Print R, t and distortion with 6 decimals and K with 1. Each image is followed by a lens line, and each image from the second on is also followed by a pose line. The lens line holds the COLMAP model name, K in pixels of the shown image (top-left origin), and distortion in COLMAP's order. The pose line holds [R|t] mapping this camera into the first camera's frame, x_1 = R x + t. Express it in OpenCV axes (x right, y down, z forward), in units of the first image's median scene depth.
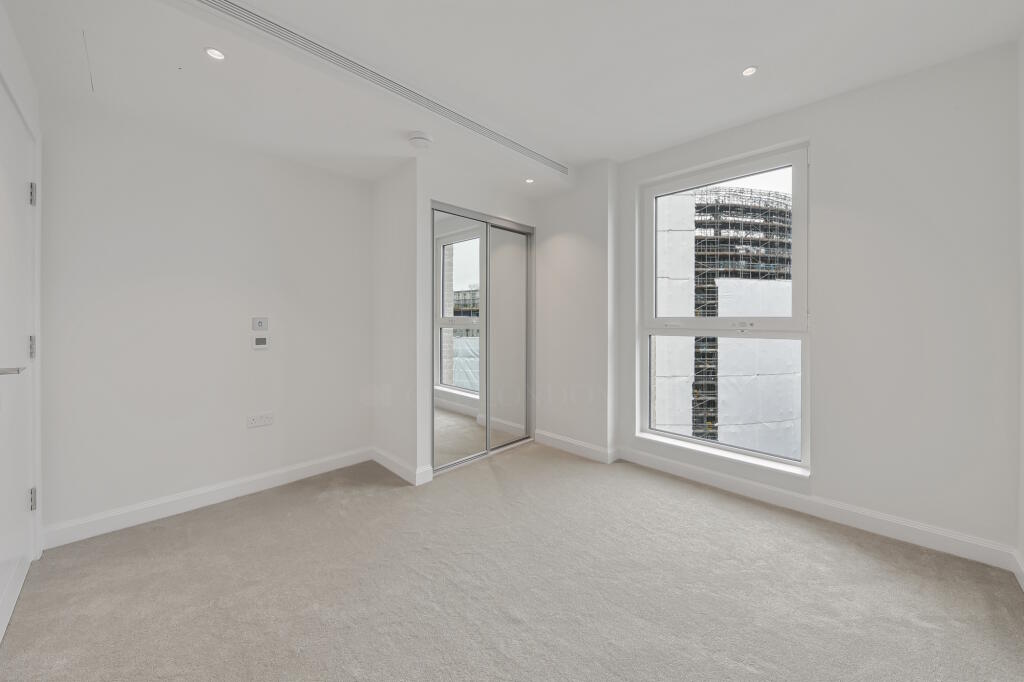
lens RADIAL K [[367.8, 0, 496.4], [0, 367.8, 318.8], [0, 0, 1]] dist [0.001976, 0.000101]
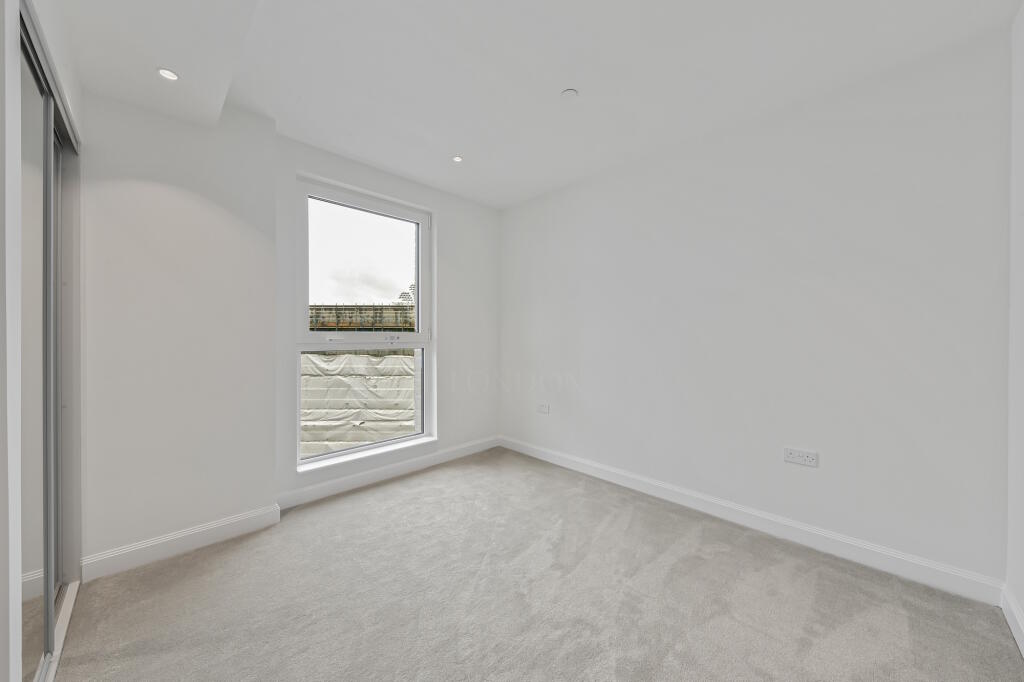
lens RADIAL K [[369.4, 0, 528.0], [0, 369.4, 333.8], [0, 0, 1]] dist [0.009089, -0.000004]
pose [[-0.031580, -0.002834, 0.999497, -0.499961], [-0.004246, 0.999987, 0.002702, -0.002741], [-0.999492, -0.004159, -0.031591, 0.518713]]
